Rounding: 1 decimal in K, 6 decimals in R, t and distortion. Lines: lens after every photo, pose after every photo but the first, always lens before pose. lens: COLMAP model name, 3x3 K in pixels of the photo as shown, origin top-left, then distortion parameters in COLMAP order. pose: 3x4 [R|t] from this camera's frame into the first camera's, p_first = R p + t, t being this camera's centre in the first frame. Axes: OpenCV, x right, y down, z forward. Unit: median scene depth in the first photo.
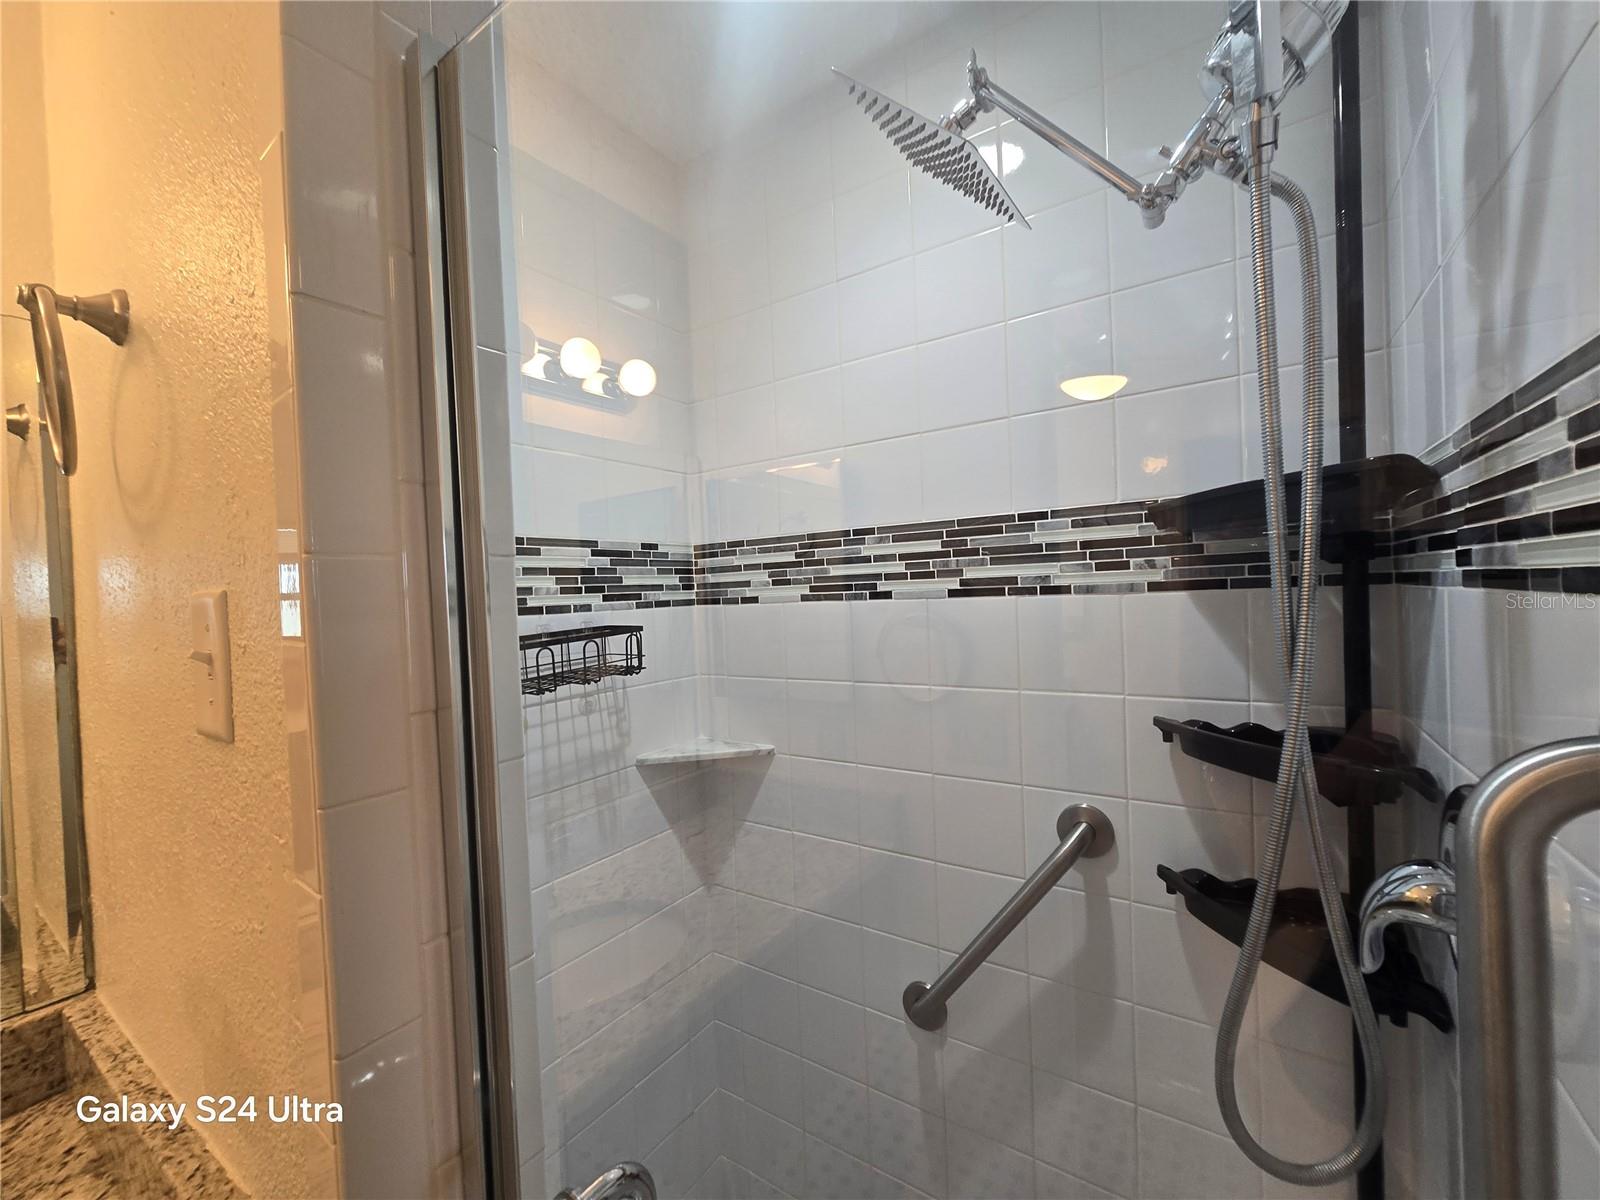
lens RADIAL K [[642.4, 0, 800.0], [0, 642.4, 600.0], [0, 0, 1]] dist [-0.018074, -0.000034]
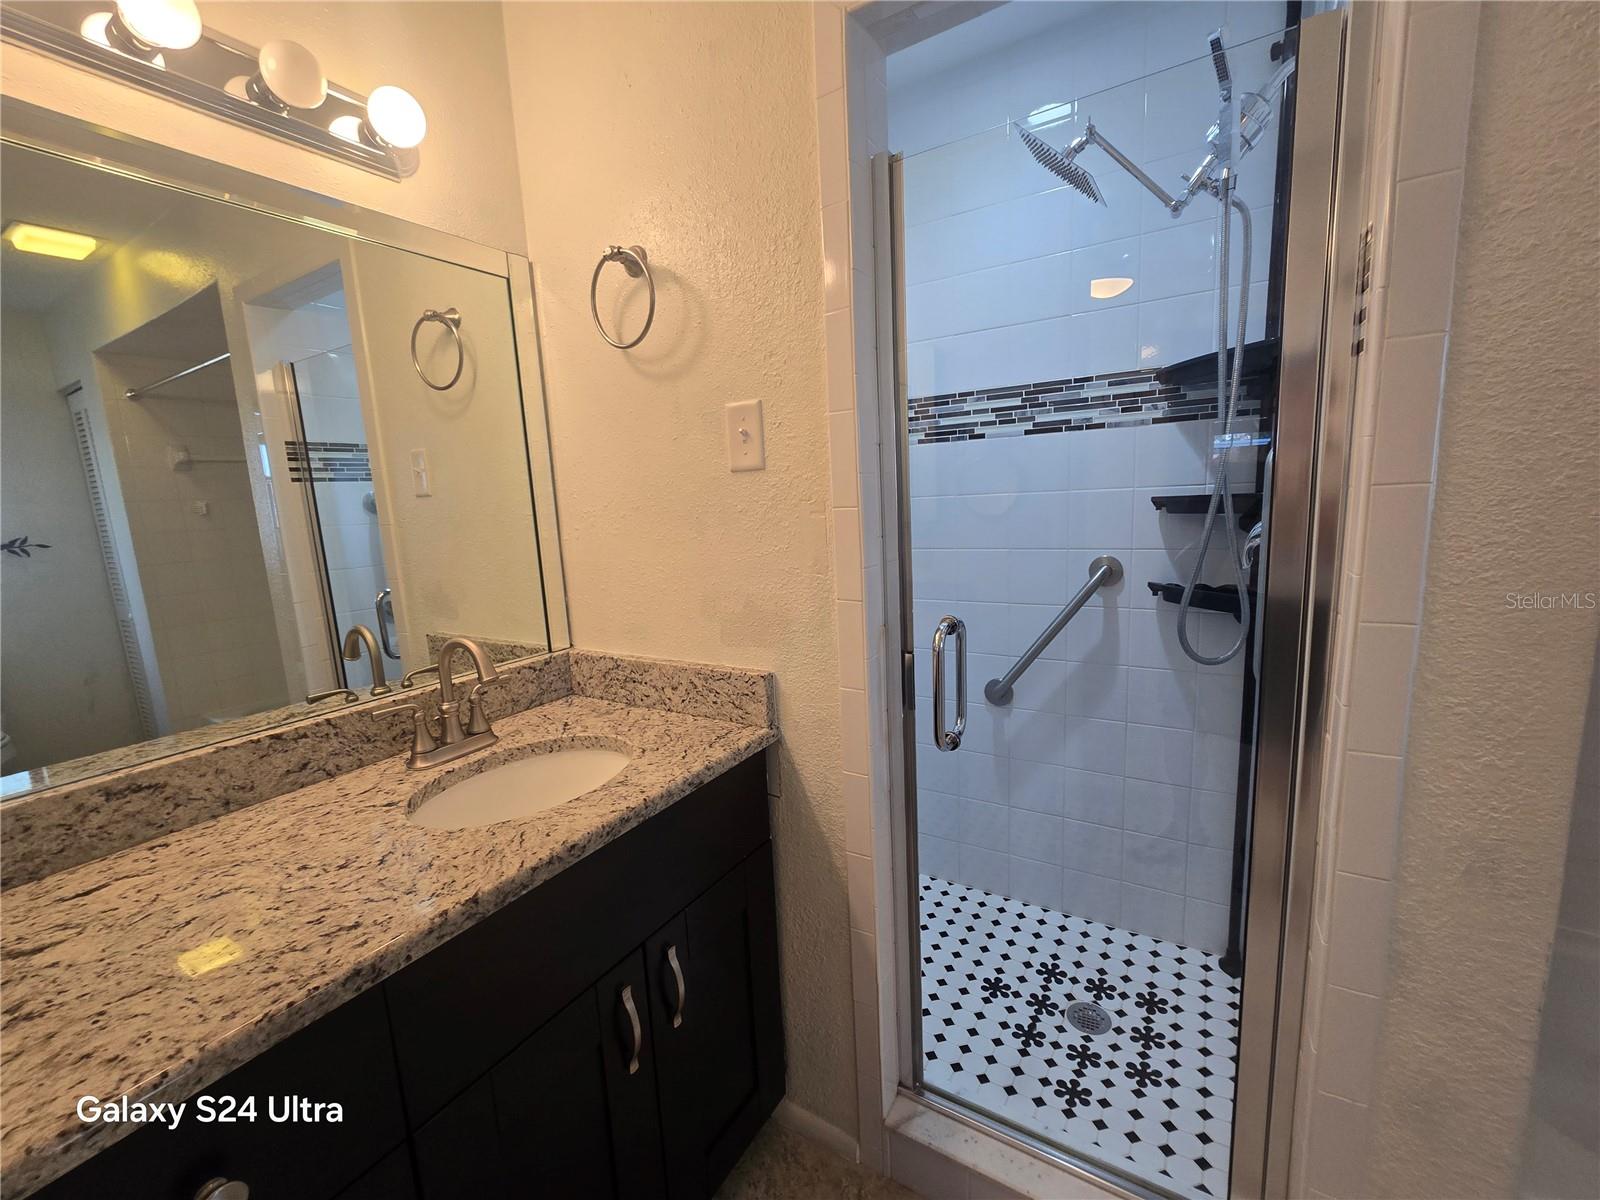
lens RADIAL K [[642.4, 0, 800.0], [0, 642.4, 600.0], [0, 0, 1]] dist [-0.018074, -0.000034]
pose [[0.999218, -0.017446, 0.035489, -0.410015], [0.011874, 0.988376, 0.151564, 0.161891], [-0.037721, -0.151024, 0.987810, -0.635646]]
